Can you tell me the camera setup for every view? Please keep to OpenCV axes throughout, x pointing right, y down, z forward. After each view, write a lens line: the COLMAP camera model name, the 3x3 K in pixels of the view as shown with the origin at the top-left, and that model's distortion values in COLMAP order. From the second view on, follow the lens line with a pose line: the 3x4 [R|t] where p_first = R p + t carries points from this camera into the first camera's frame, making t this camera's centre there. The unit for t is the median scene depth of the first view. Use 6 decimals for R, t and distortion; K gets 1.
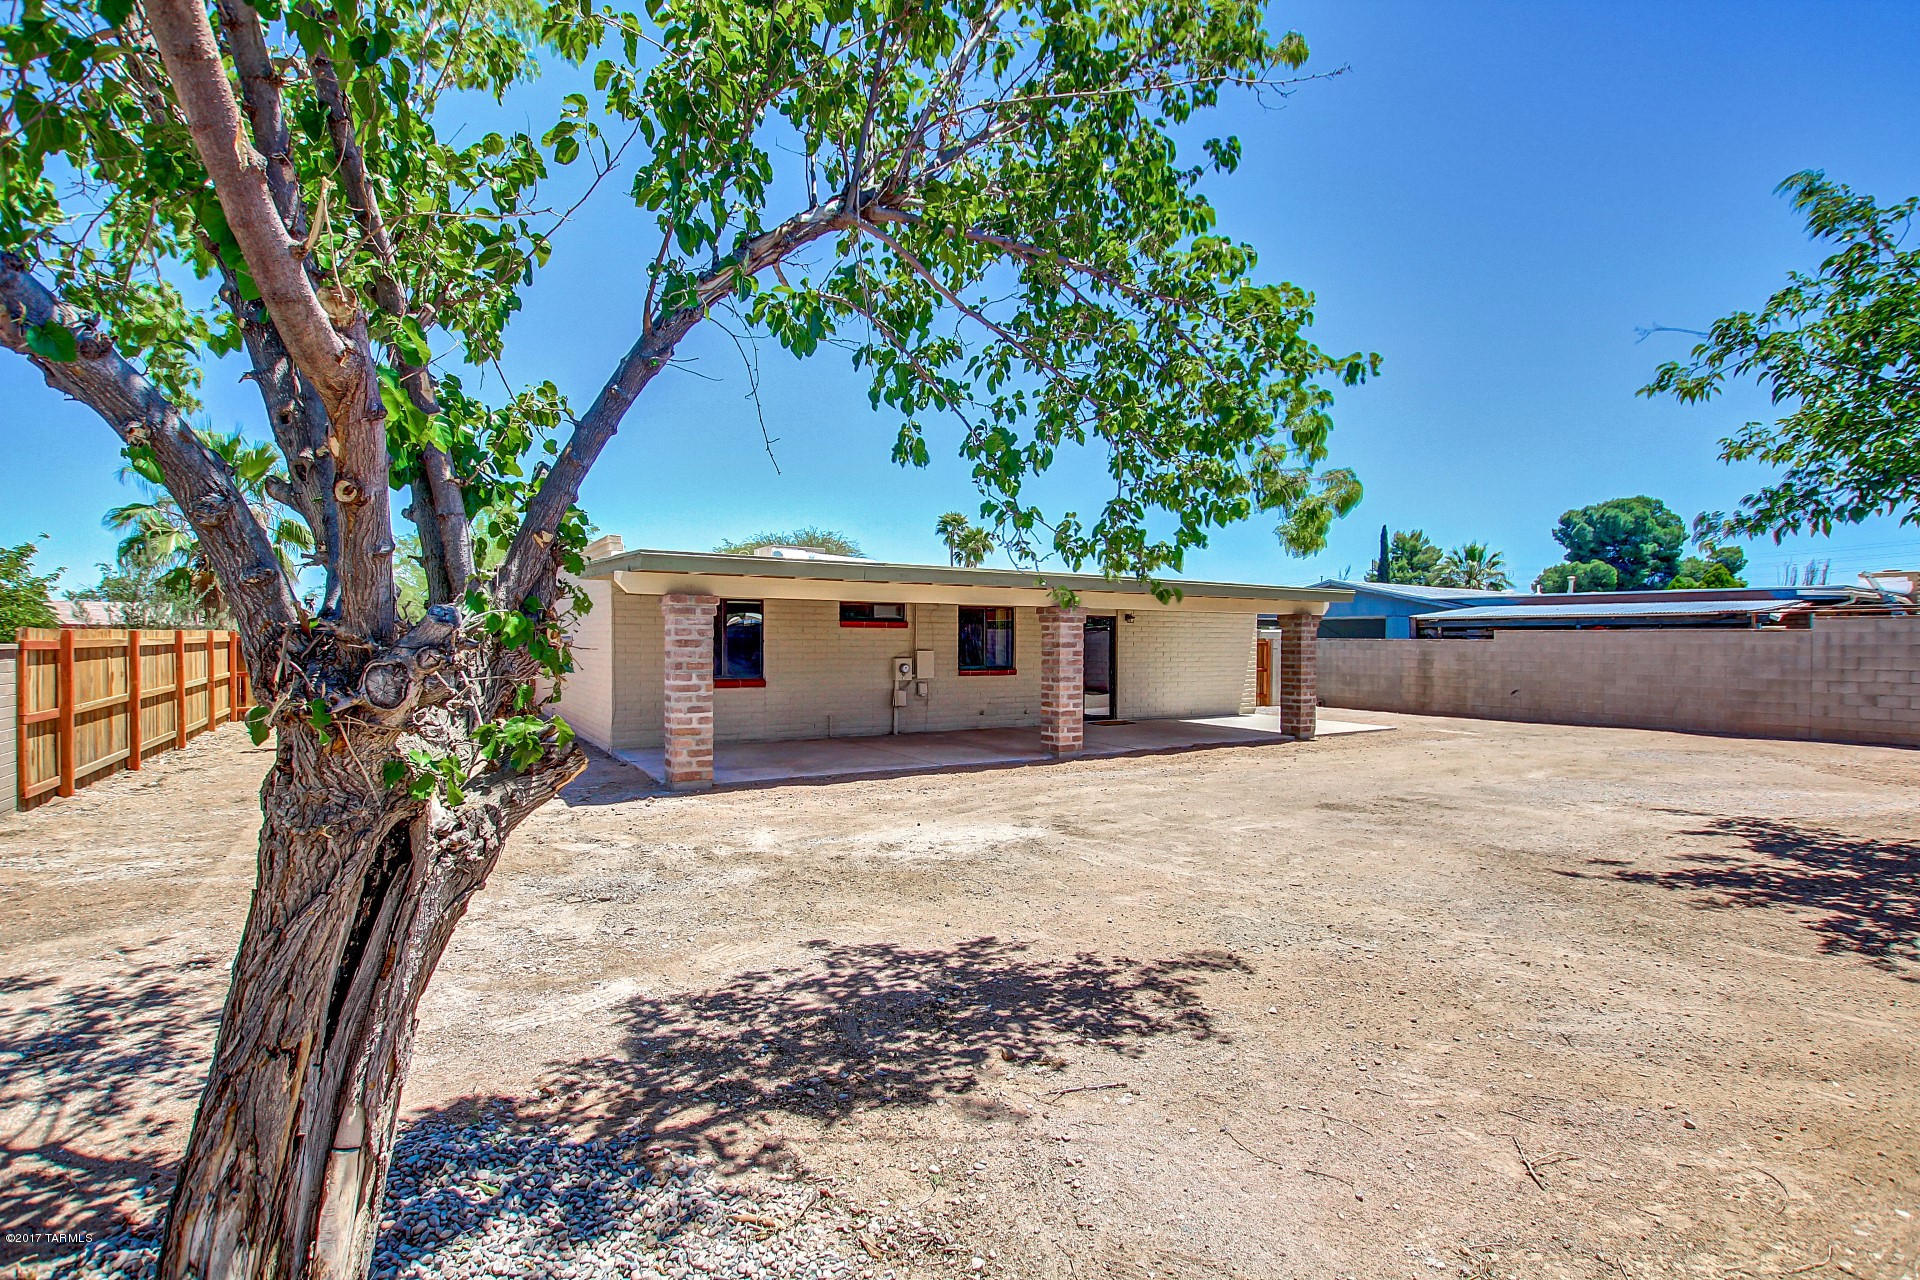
lens RADIAL K [[887.3, 0, 967.4], [0, 887.3, 649.0], [0, 0, 1]] dist [-0.033376, 0.004630]
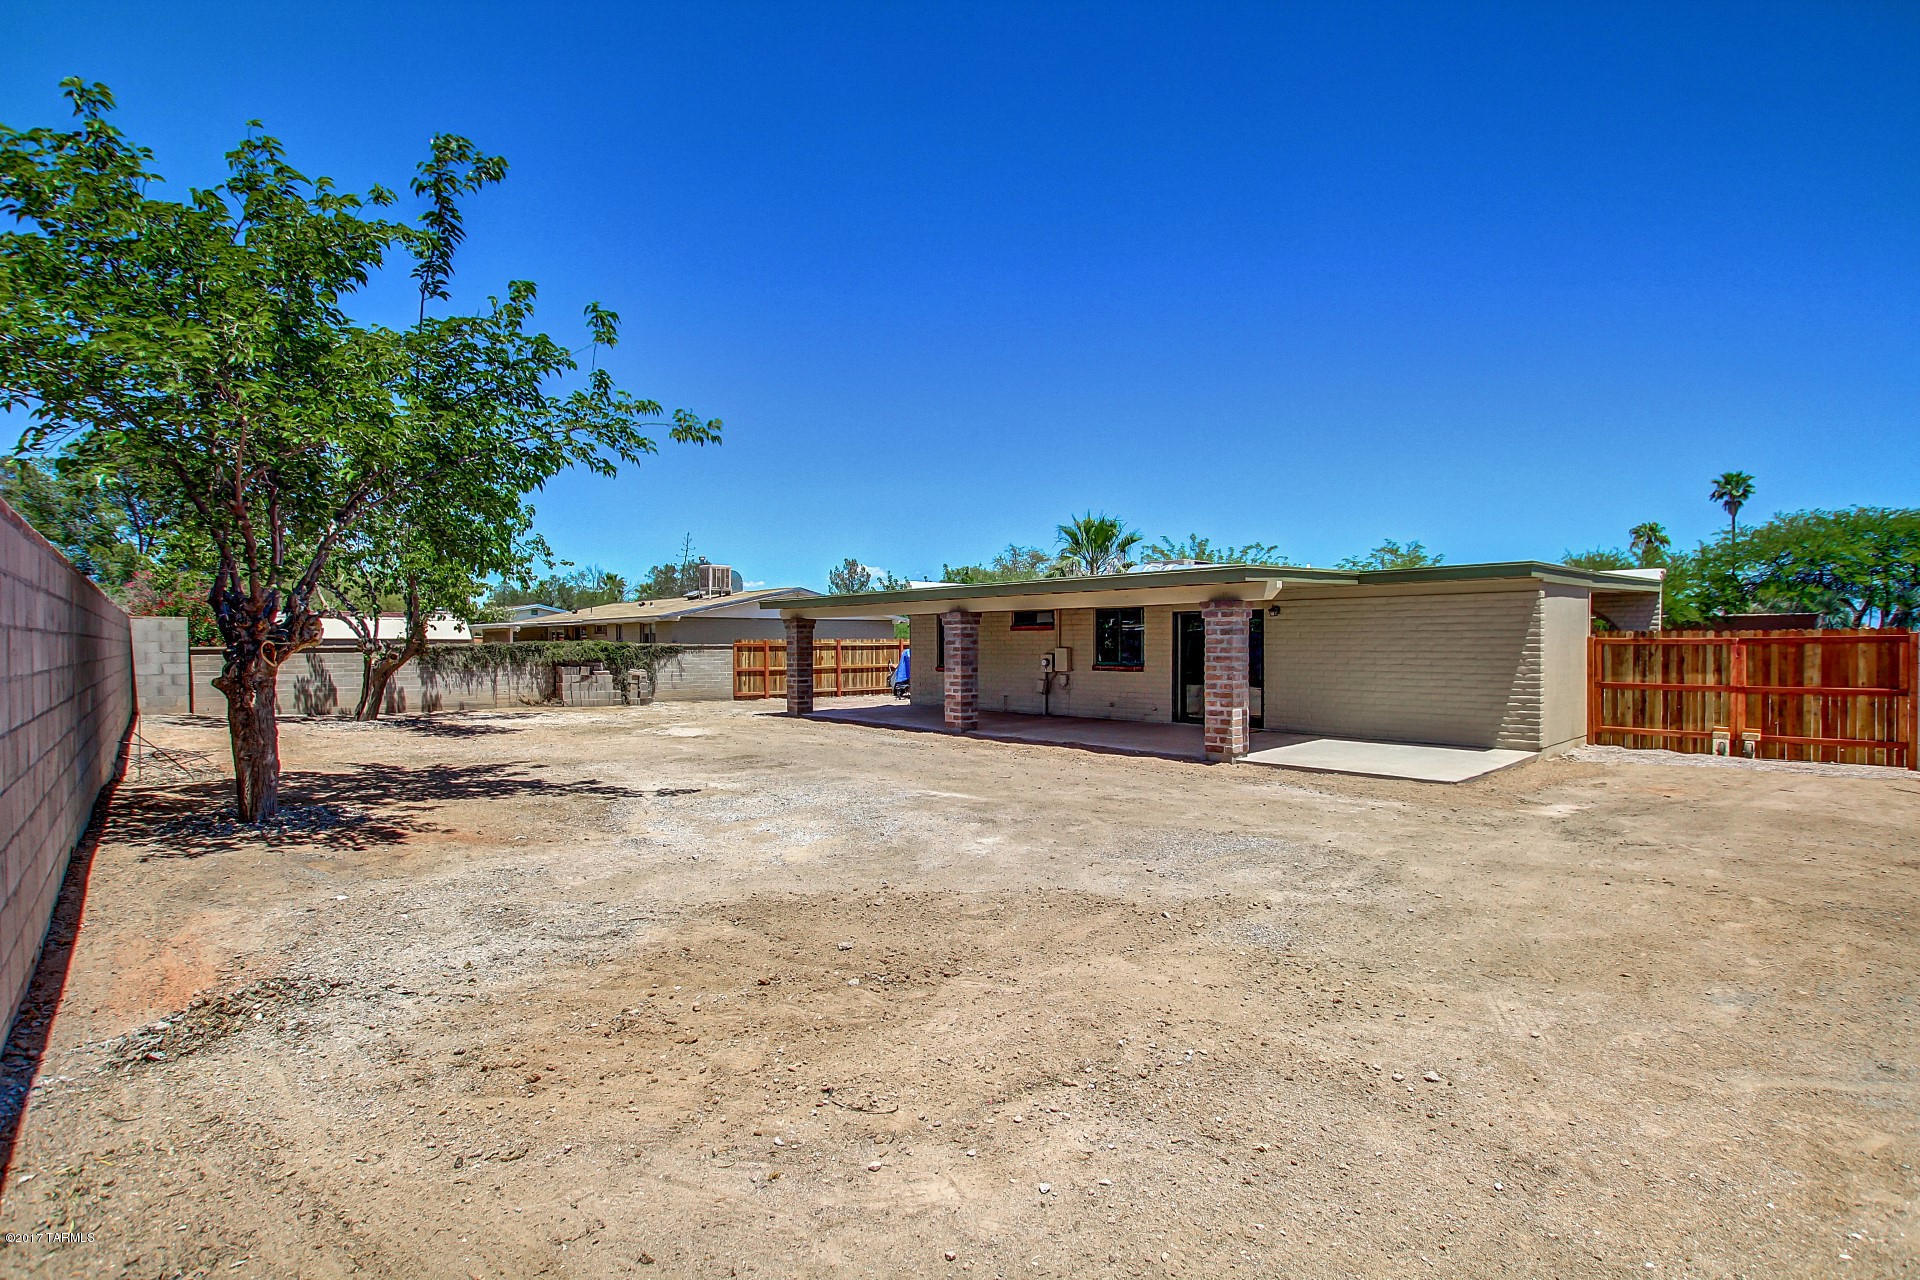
lens RADIAL K [[887.3, 0, 967.4], [0, 887.3, 649.0], [0, 0, 1]] dist [-0.033376, 0.004630]
pose [[0.180948, 0.000053, -0.983493, 1.122623], [-0.004464, 0.999990, -0.000768, 0.004595], [0.983482, 0.004529, 0.180947, 0.658054]]
